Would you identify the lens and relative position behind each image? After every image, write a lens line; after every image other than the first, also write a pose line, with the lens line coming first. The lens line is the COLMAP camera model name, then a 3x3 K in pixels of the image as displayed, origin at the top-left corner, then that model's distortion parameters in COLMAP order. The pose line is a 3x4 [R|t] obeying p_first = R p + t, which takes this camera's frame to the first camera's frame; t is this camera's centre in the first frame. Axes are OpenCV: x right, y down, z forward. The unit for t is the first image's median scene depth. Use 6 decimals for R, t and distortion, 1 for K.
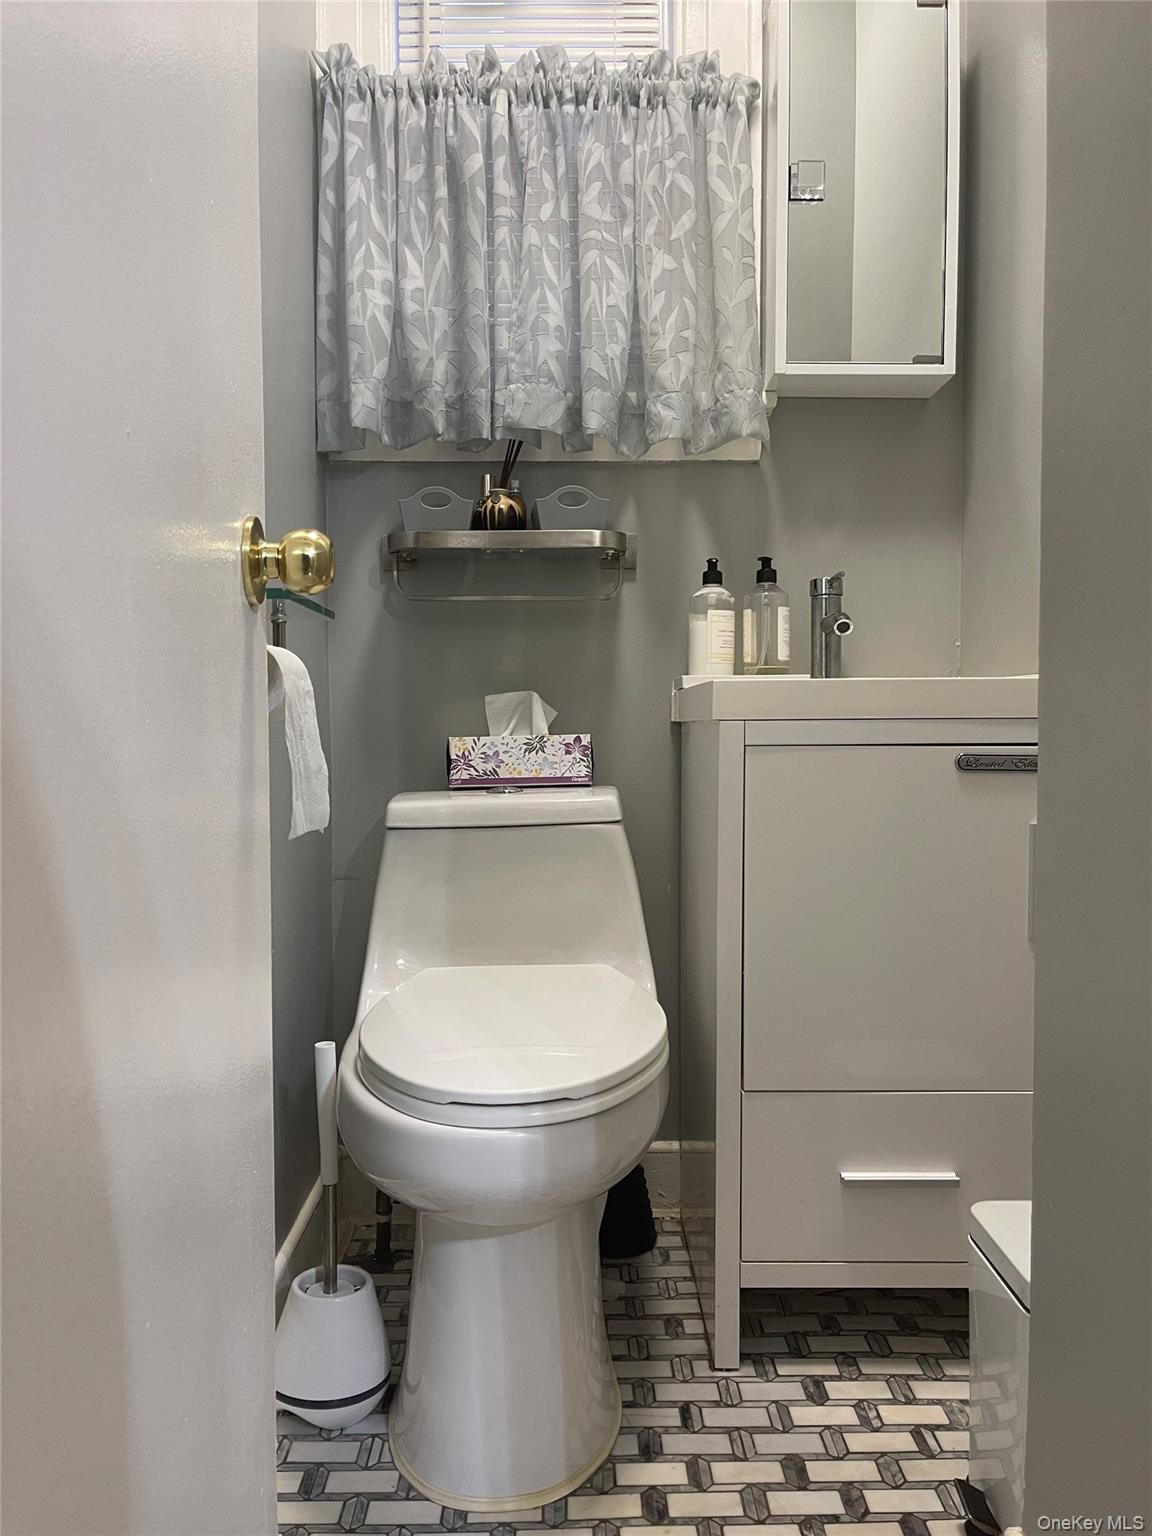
lens RADIAL K [[1173.2, 0, 575.1], [0, 1173.2, 763.8], [0, 0, 1]] dist [0.054181, -0.065667]
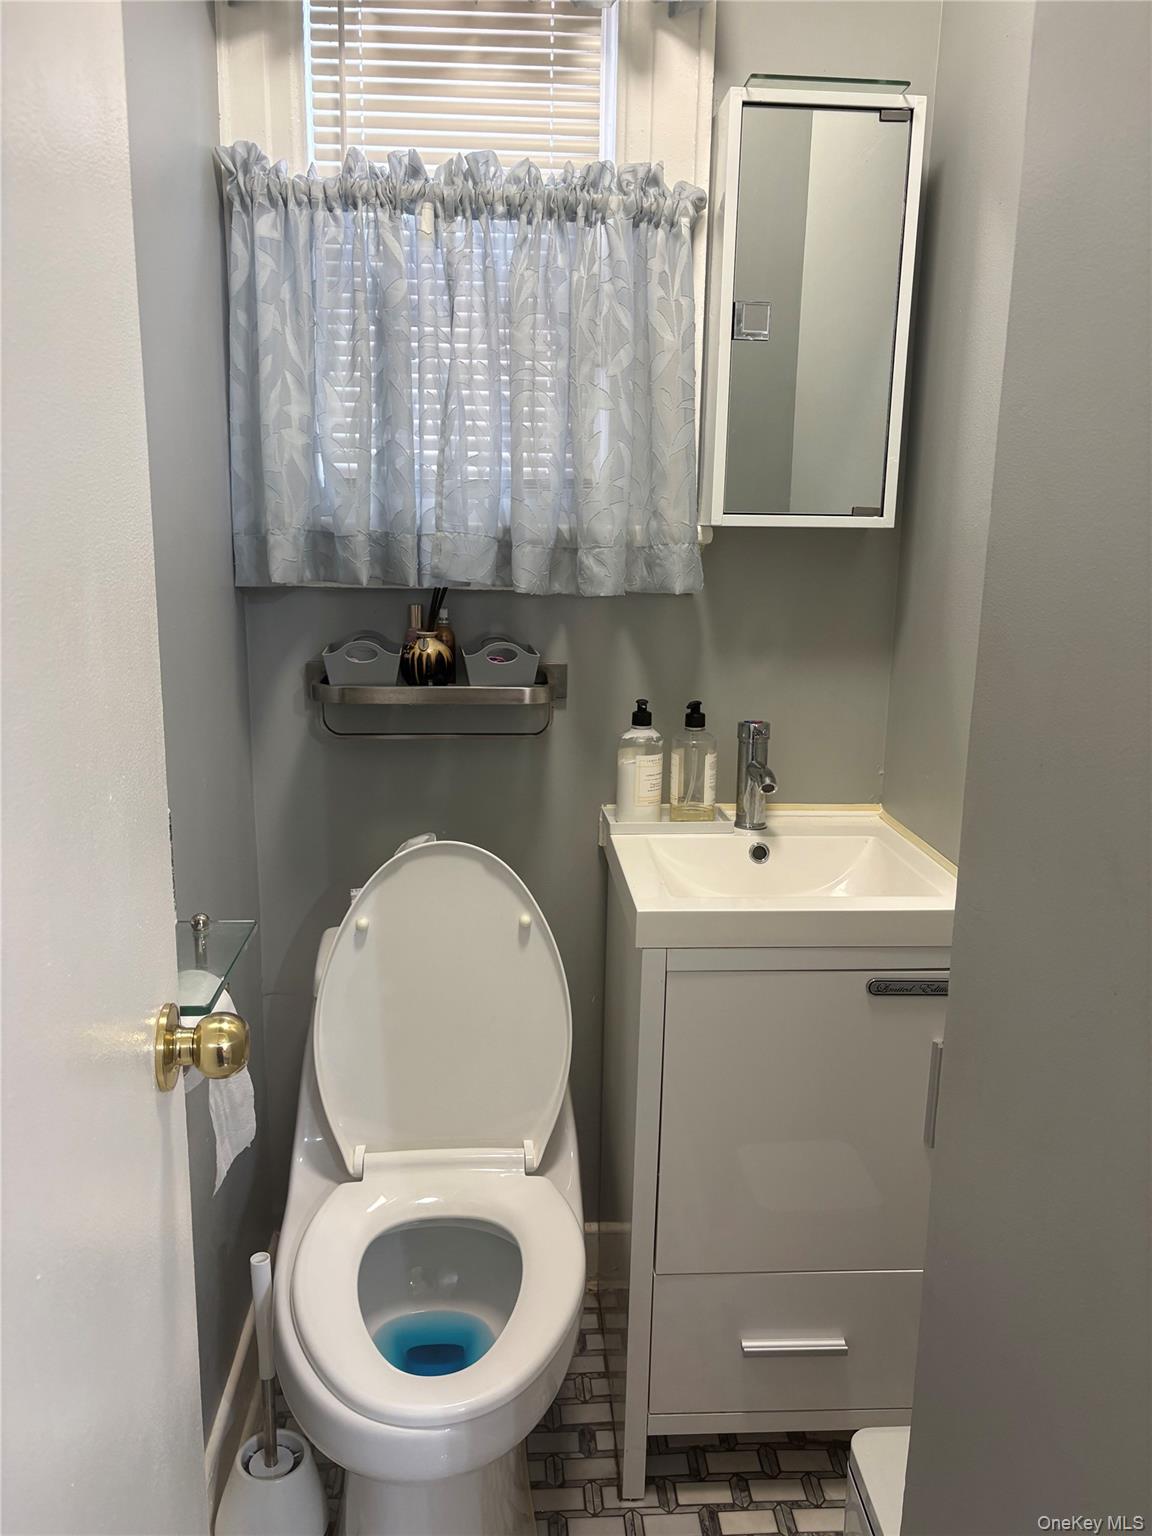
lens RADIAL K [[1148.9, 0, 567.8], [0, 1148.9, 779.1], [0, 0, 1]] dist [0.036675, -0.032995]
pose [[0.998719, 0.007655, 0.050026, 0.005653], [-0.016082, 0.985261, 0.170300, -0.285658], [-0.047985, -0.170886, 0.984122, 0.036199]]
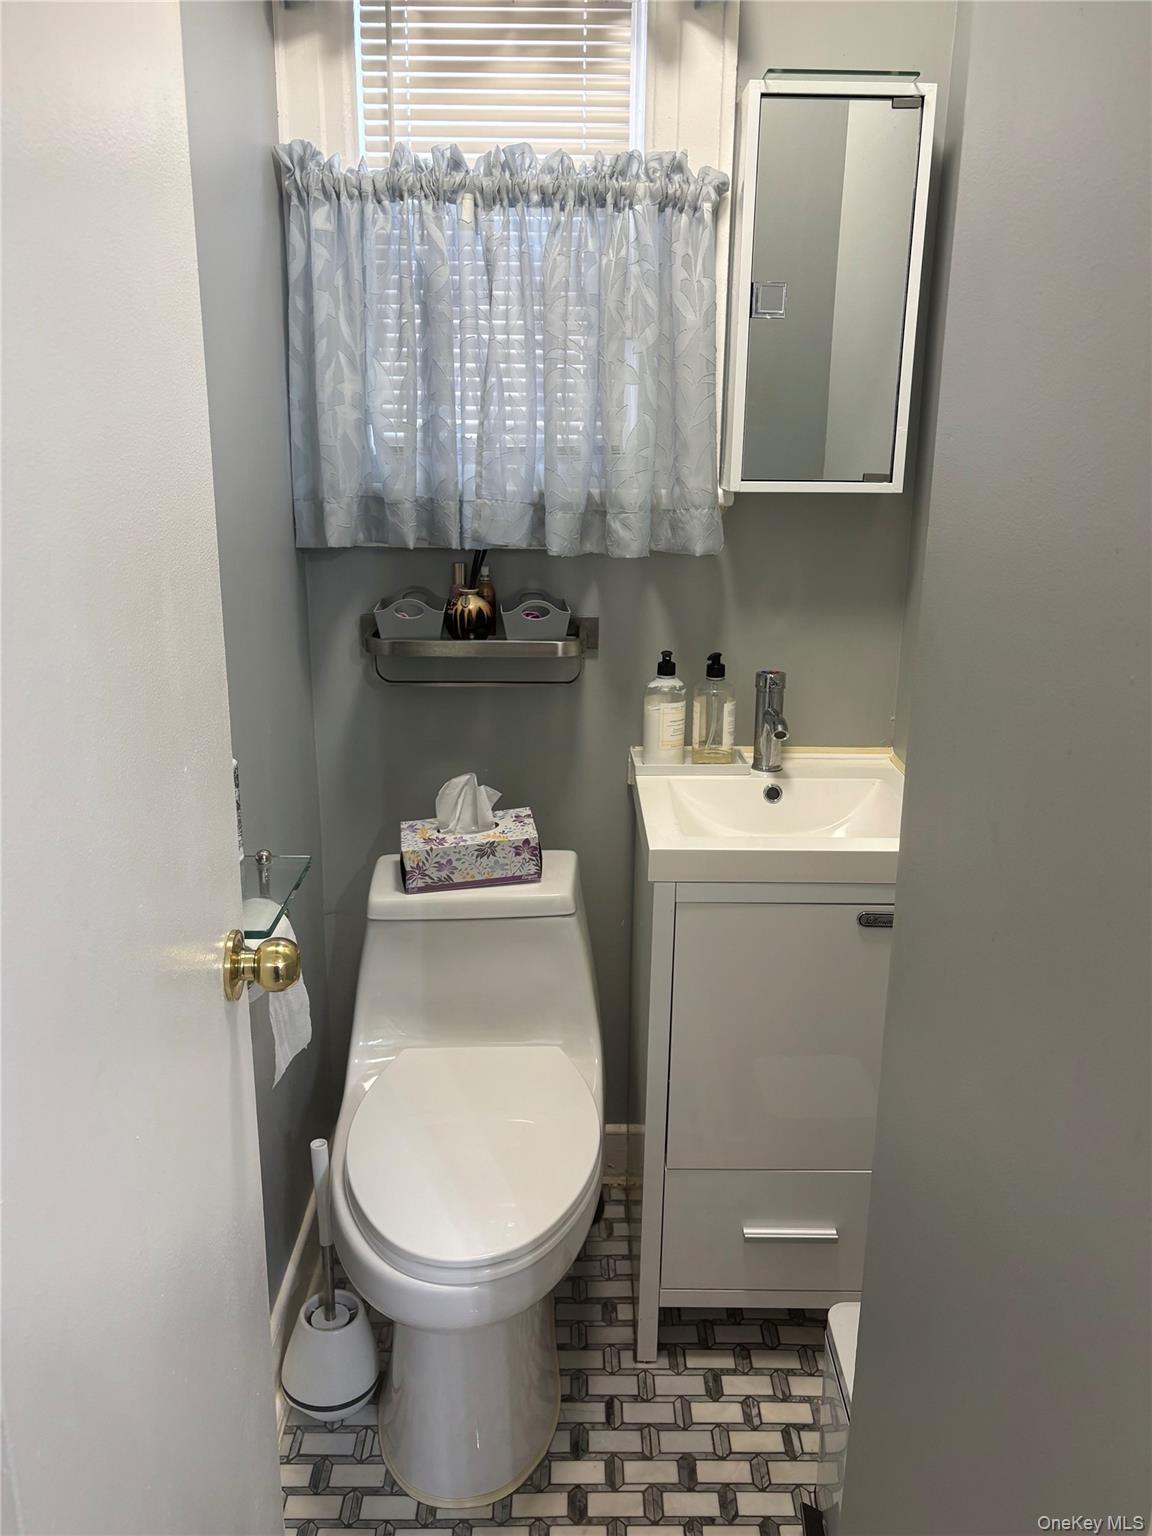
lens RADIAL K [[1148.9, 0, 579.4], [0, 1148.9, 757.7], [0, 0, 1]] dist [0.036675, -0.032995]
pose [[0.999898, 0.014266, -0.000124, 0.039442], [-0.013876, 0.974499, 0.223962, -0.329268], [0.003316, -0.223937, 0.974598, -0.052060]]
